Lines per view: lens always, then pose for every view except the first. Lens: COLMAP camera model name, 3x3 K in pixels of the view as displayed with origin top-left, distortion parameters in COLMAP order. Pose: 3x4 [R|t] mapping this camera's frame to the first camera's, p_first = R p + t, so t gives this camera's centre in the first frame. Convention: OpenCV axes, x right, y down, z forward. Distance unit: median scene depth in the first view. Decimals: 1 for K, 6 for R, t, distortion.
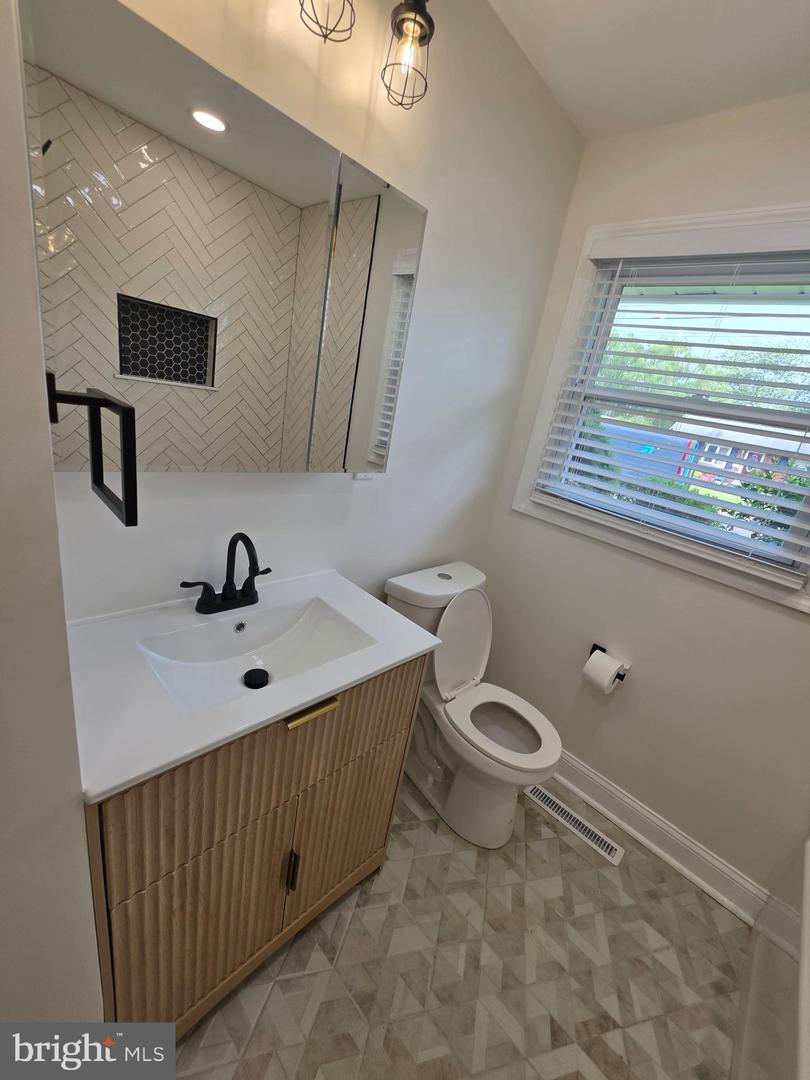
lens RADIAL K [[432.8, 0, 406.5], [0, 432.8, 540.4], [0, 0, 1]] dist [-0.005987, 0.000995]
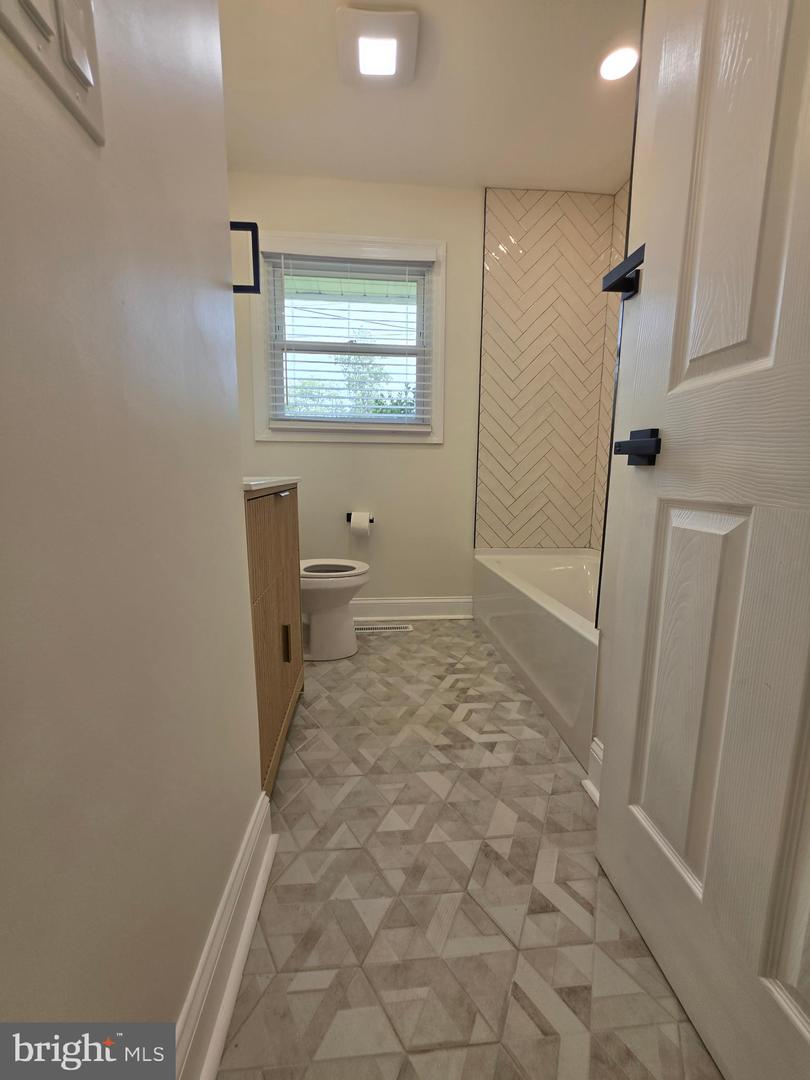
lens RADIAL K [[432.8, 0, 407.6], [0, 432.8, 537.4], [0, 0, 1]] dist [-0.005987, 0.000995]
pose [[0.636556, -0.284471, 0.716849, -0.670675], [0.340657, 0.937610, 0.069576, 0.374374], [-0.691917, 0.199911, 0.693748, -0.185982]]
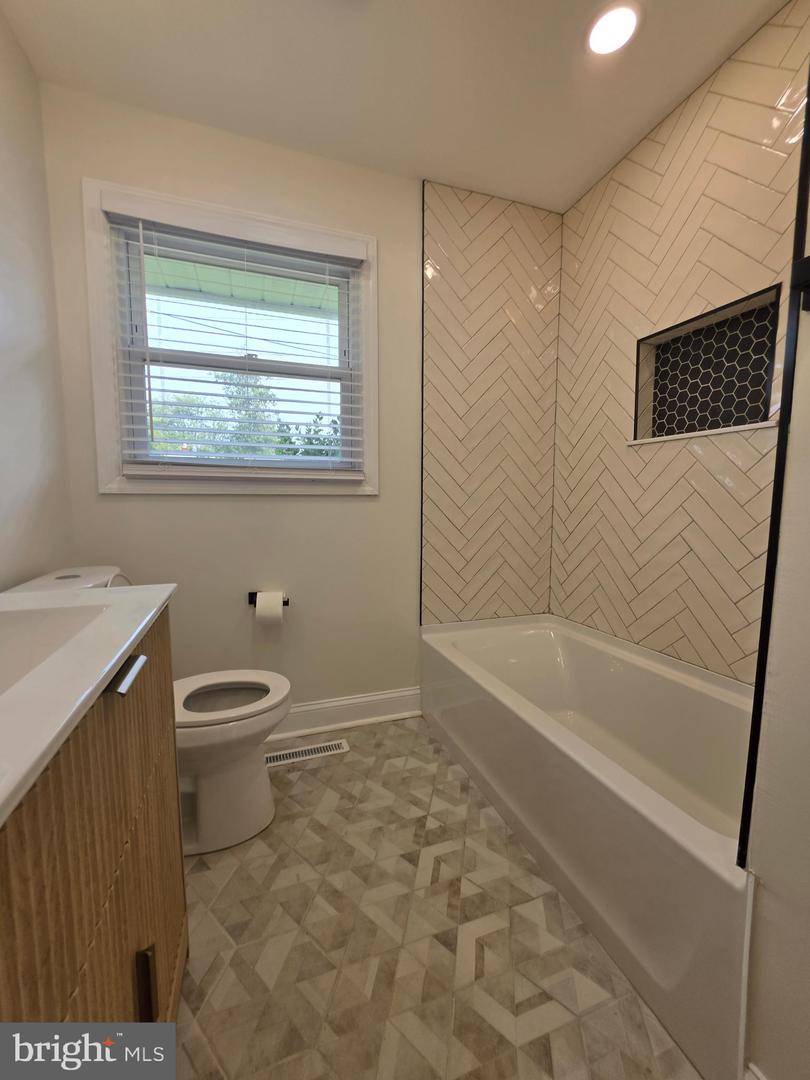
lens RADIAL K [[432.8, 0, 408.0], [0, 432.8, 539.1], [0, 0, 1]] dist [-0.005987, 0.000995]
pose [[0.432138, -0.265360, 0.861882, -0.345877], [0.351780, 0.929617, 0.109836, 0.184560], [-0.830366, 0.255728, 0.495071, 0.178286]]
